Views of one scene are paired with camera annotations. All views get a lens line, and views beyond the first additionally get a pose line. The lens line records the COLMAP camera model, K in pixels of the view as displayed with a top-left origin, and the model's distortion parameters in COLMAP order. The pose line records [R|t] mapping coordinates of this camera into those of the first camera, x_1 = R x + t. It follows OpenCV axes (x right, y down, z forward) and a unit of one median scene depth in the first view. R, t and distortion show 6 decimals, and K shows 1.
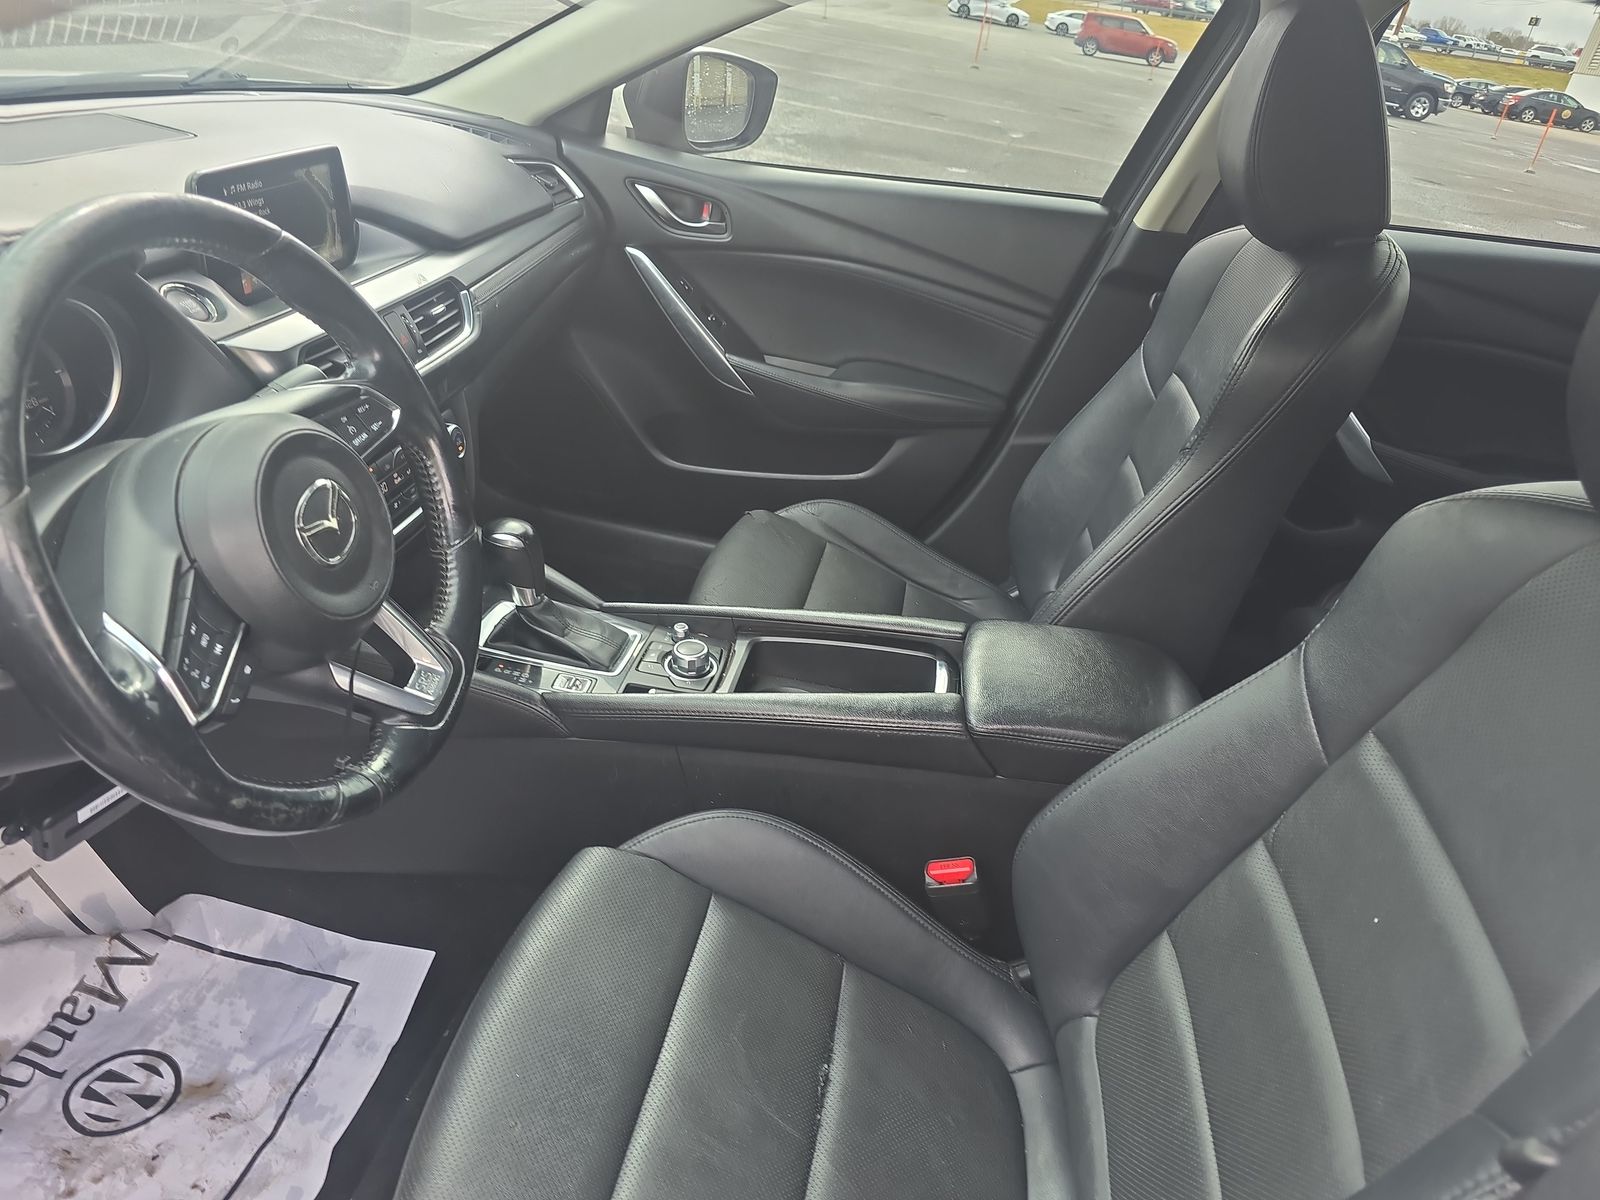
lens RADIAL K [[1067.9, 0, 821.9], [0, 1067.9, 598.6], [0, 0, 1]] dist [0.006283, 0.003693]
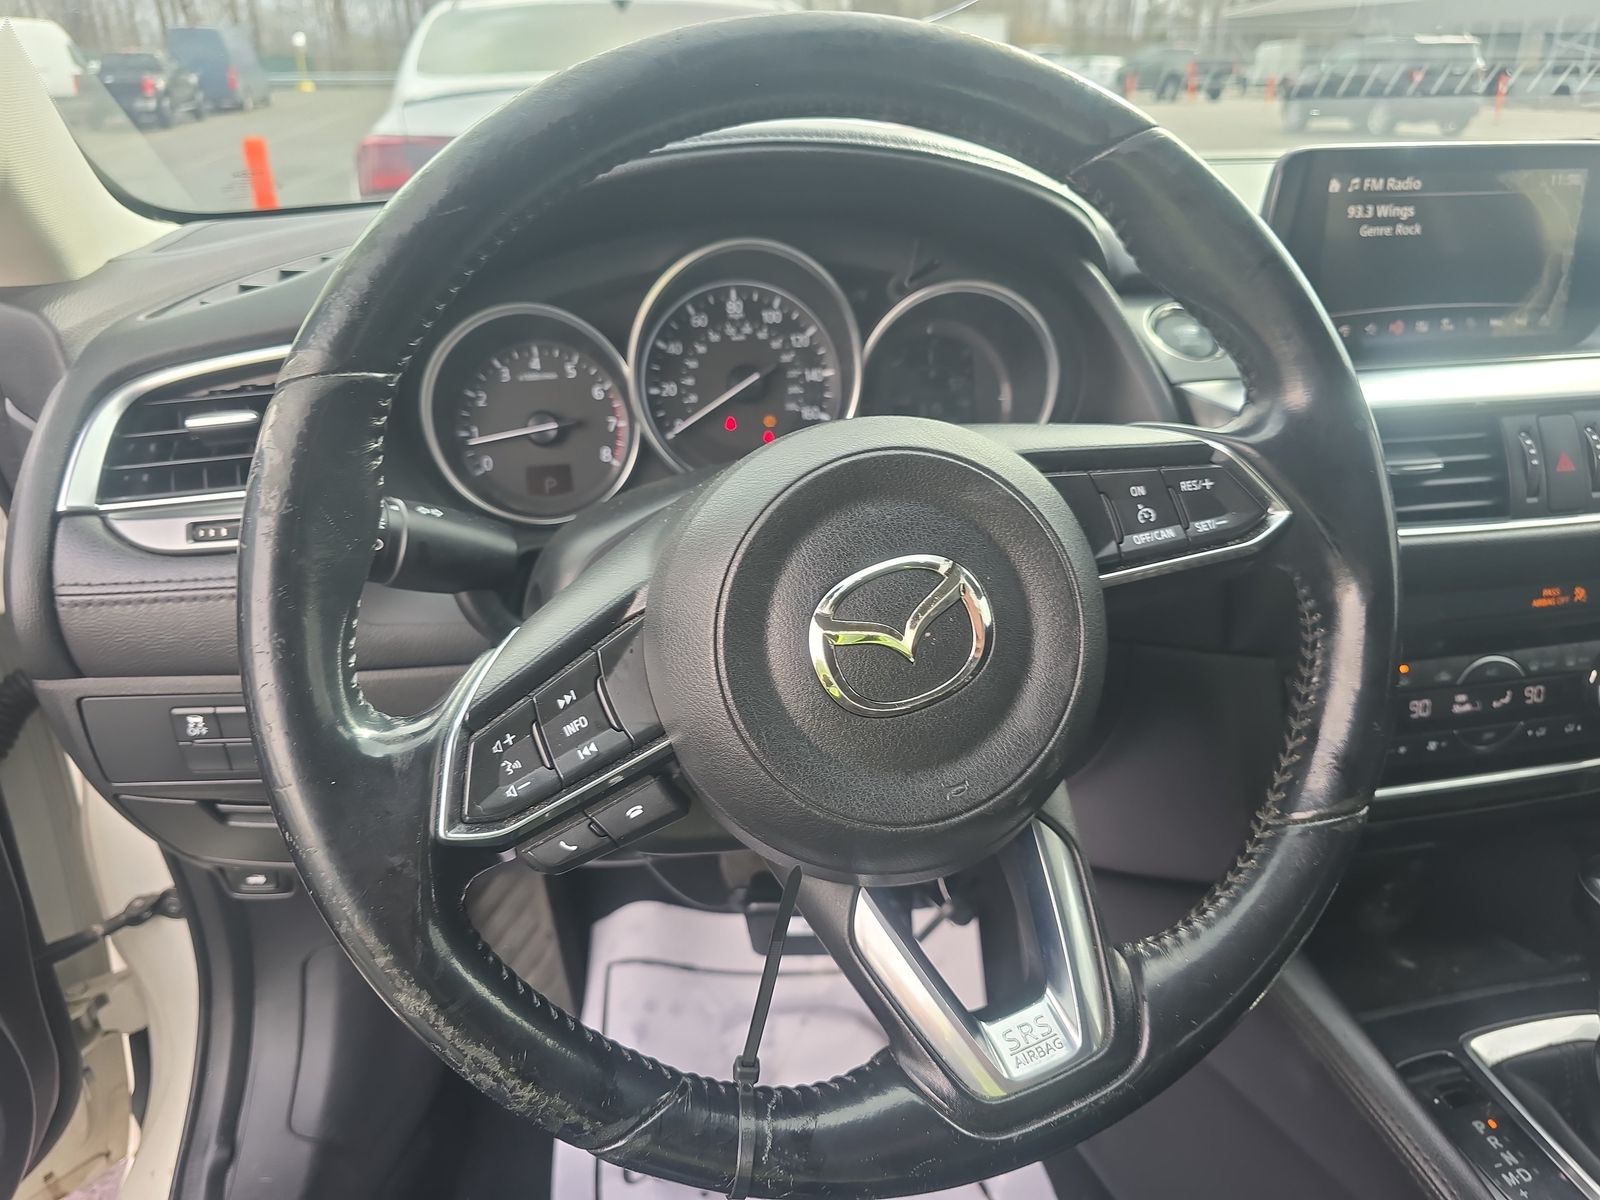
lens RADIAL K [[1081.9, 0, 798.2], [0, 1081.9, 591.4], [0, 0, 1]] dist [0.062815, -0.064882]
pose [[0.346024, 0.245855, -0.905440, -0.013966], [-0.421384, 0.902970, 0.084148, -0.062980], [0.838274, 0.352421, 0.416049, 0.420118]]
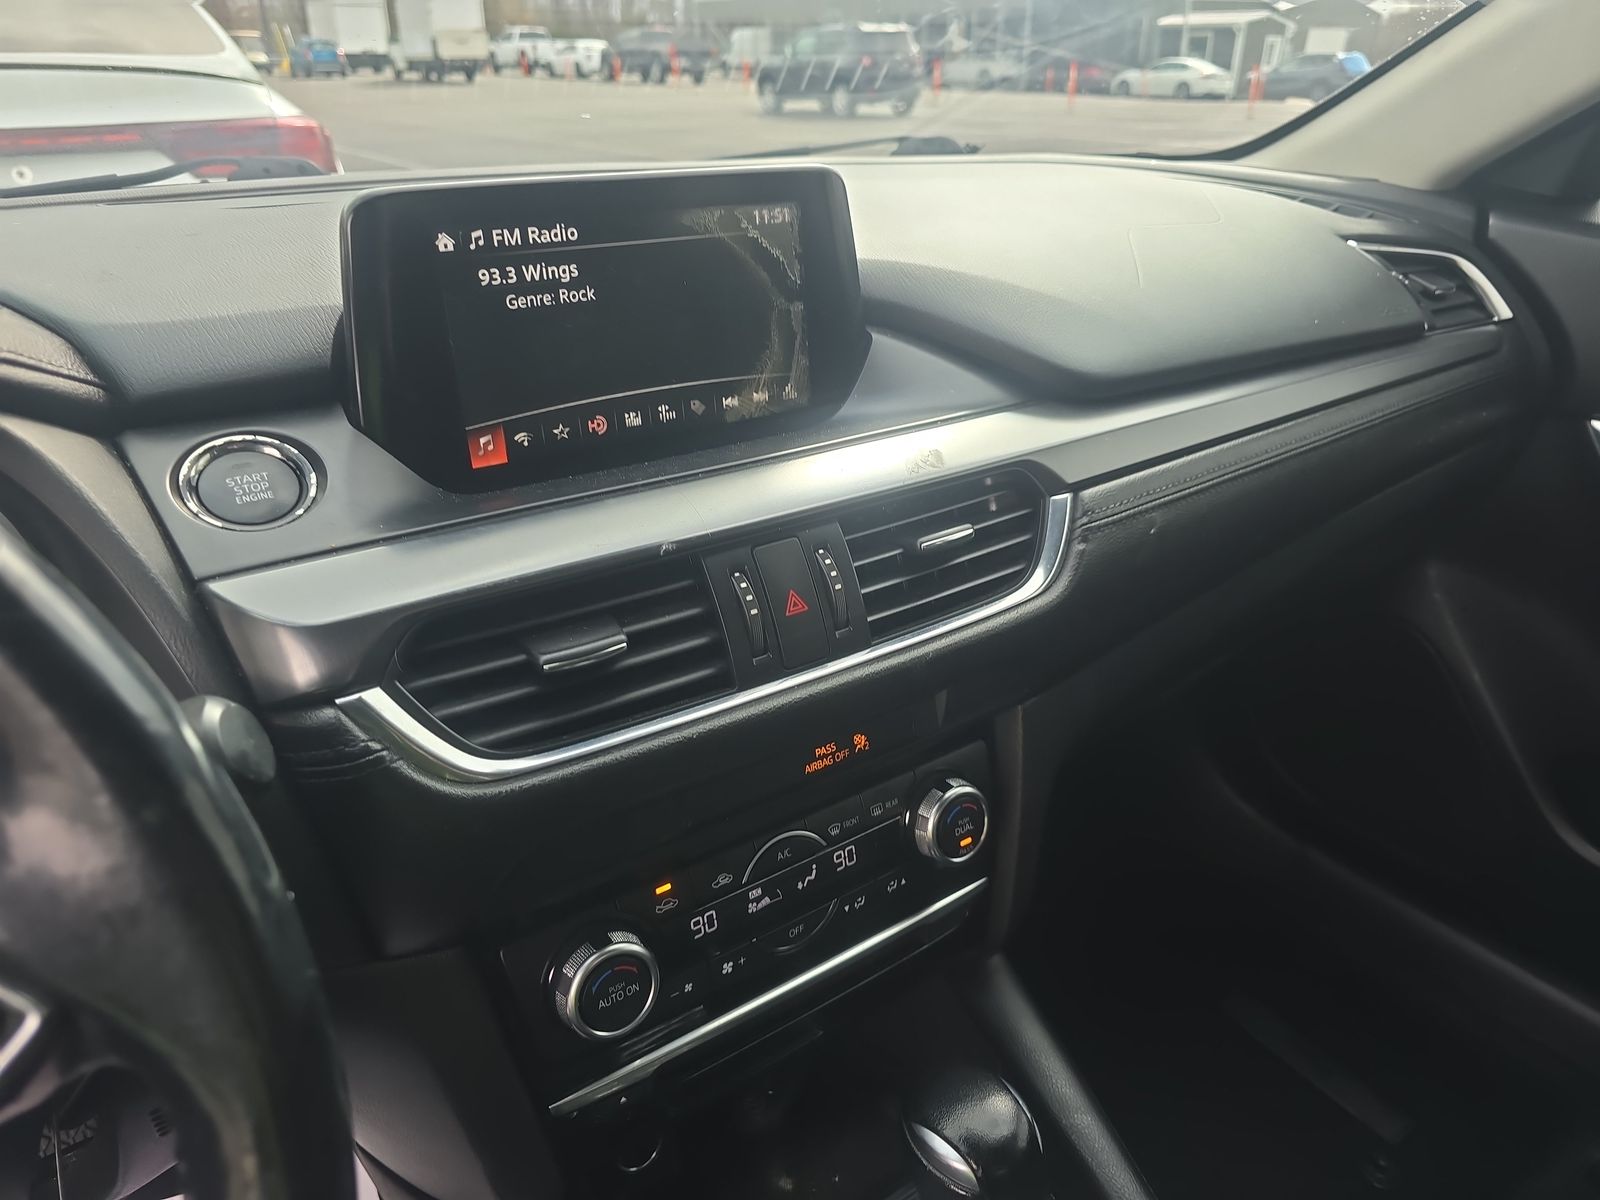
lens RADIAL K [[1067.9, 0, 821.9], [0, 1067.9, 598.6], [0, 0, 1]] dist [0.006283, 0.003693]
pose [[0.683860, 0.181900, -0.706575, -0.089960], [-0.274279, 0.961483, -0.017939, -0.212053], [0.676096, 0.206067, 0.707411, 0.636810]]
